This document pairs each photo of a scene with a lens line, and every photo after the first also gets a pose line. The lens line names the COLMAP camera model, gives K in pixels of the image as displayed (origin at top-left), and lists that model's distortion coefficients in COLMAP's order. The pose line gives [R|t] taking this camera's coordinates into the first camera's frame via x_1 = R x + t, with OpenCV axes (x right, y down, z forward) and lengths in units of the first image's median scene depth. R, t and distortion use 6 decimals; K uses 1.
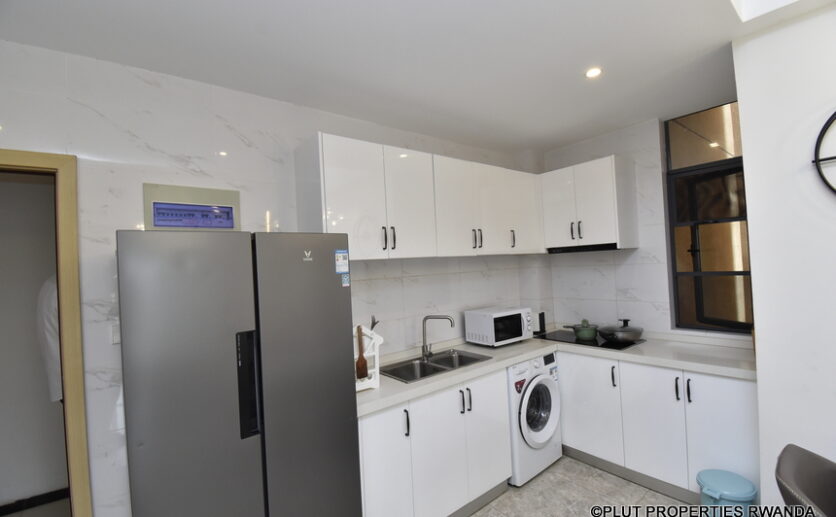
lens RADIAL K [[371.6, 0, 418.0], [0, 371.6, 258.5], [0, 0, 1]] dist [0.025032, -0.027366]
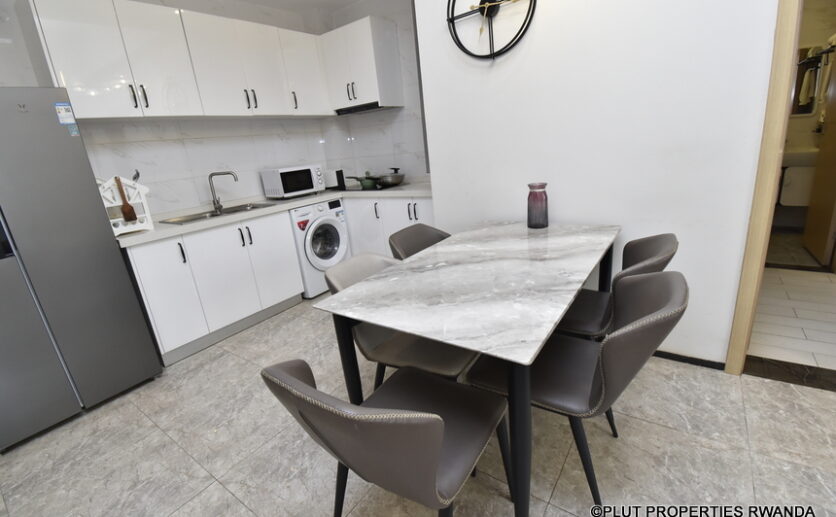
lens RADIAL K [[371.6, 0, 418.0], [0, 371.6, 258.5], [0, 0, 1]] dist [0.025032, -0.027366]
pose [[0.963828, -0.121285, 0.237329, 0.336634], [0.046177, 0.952983, 0.299484, 0.092917], [-0.262494, -0.277692, 0.924113, -0.290632]]
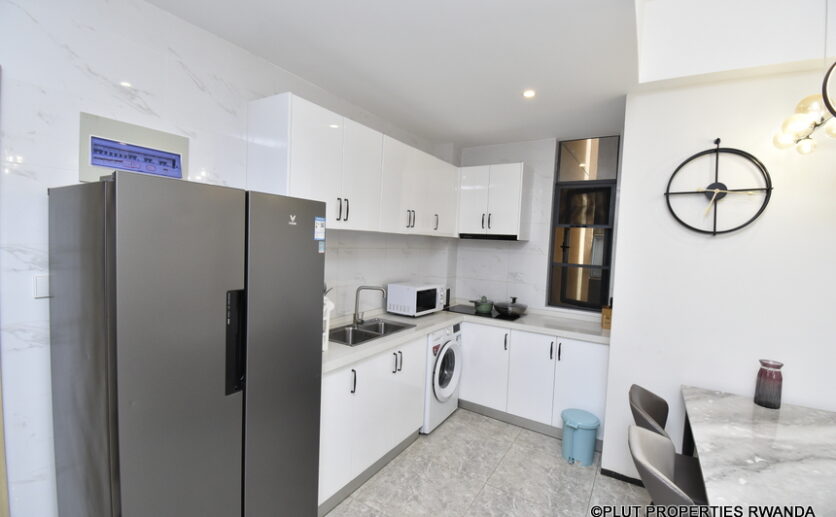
lens RADIAL K [[371.6, 0, 418.0], [0, 371.6, 258.5], [0, 0, 1]] dist [0.025032, -0.027366]
pose [[0.938046, 0.077065, 0.337832, -0.194141], [-0.098596, 0.994016, 0.047017, 0.009773], [-0.332187, -0.077413, 0.940031, -0.049024]]
